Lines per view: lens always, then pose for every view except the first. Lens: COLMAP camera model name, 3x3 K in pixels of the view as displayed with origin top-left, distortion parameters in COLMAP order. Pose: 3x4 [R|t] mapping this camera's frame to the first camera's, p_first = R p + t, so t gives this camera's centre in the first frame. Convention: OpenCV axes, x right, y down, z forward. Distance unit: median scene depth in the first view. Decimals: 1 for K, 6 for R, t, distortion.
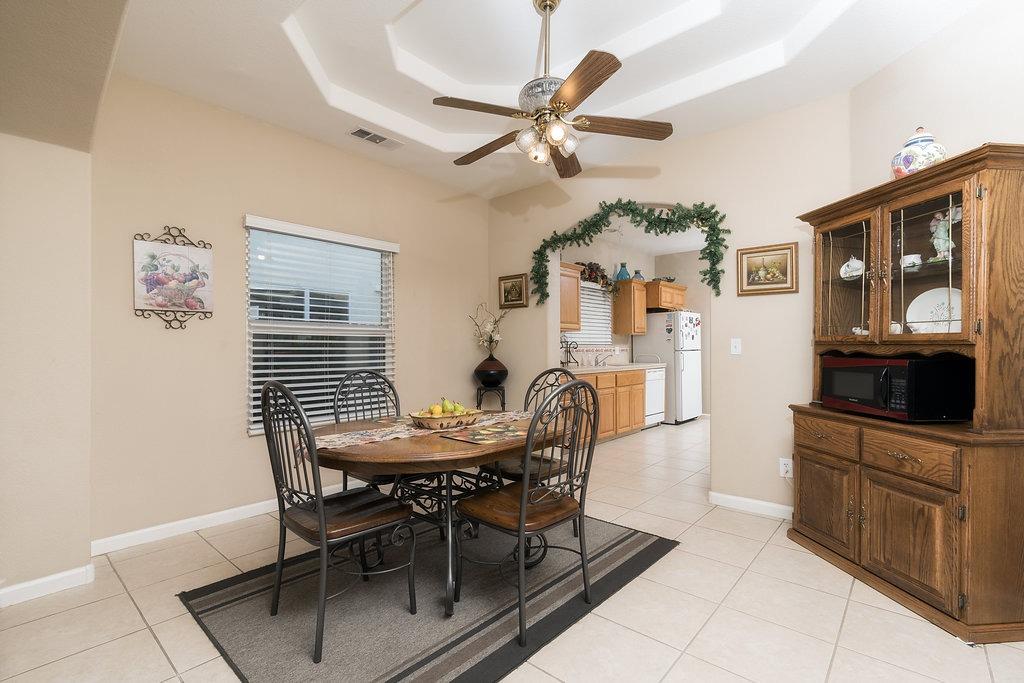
lens RADIAL K [[470.4, 0, 509.6], [0, 470.4, 342.1], [0, 0, 1]] dist [-0.005262, -0.000157]
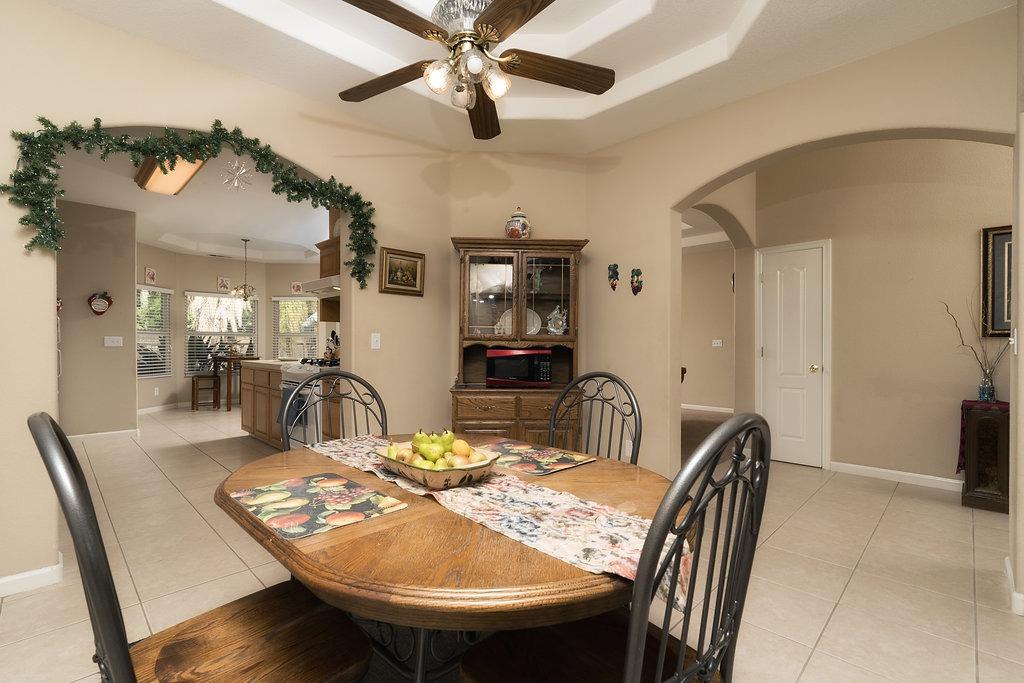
lens RADIAL K [[470.4, 0, 516.4], [0, 470.4, 345.6], [0, 0, 1]] dist [-0.005262, -0.000157]
pose [[0.040980, -0.003002, 0.999155, -0.639002], [-0.012139, 0.999920, 0.003502, 0.013796], [-0.999086, -0.012272, 0.040941, 0.801339]]
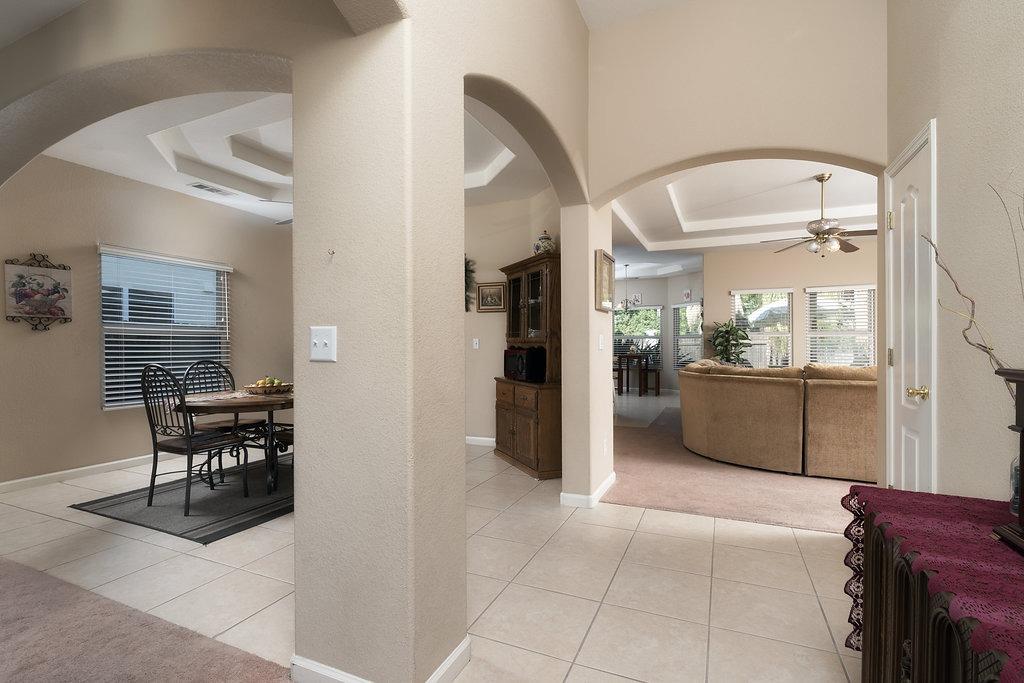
lens RADIAL K [[470.4, 0, 528.0], [0, 470.4, 348.2], [0, 0, 1]] dist [-0.005262, -0.000157]
pose [[0.944917, -0.002238, 0.327303, 0.154571], [-0.004423, 0.999798, 0.019608, -0.010421], [-0.327281, -0.019975, 0.944716, -0.686131]]
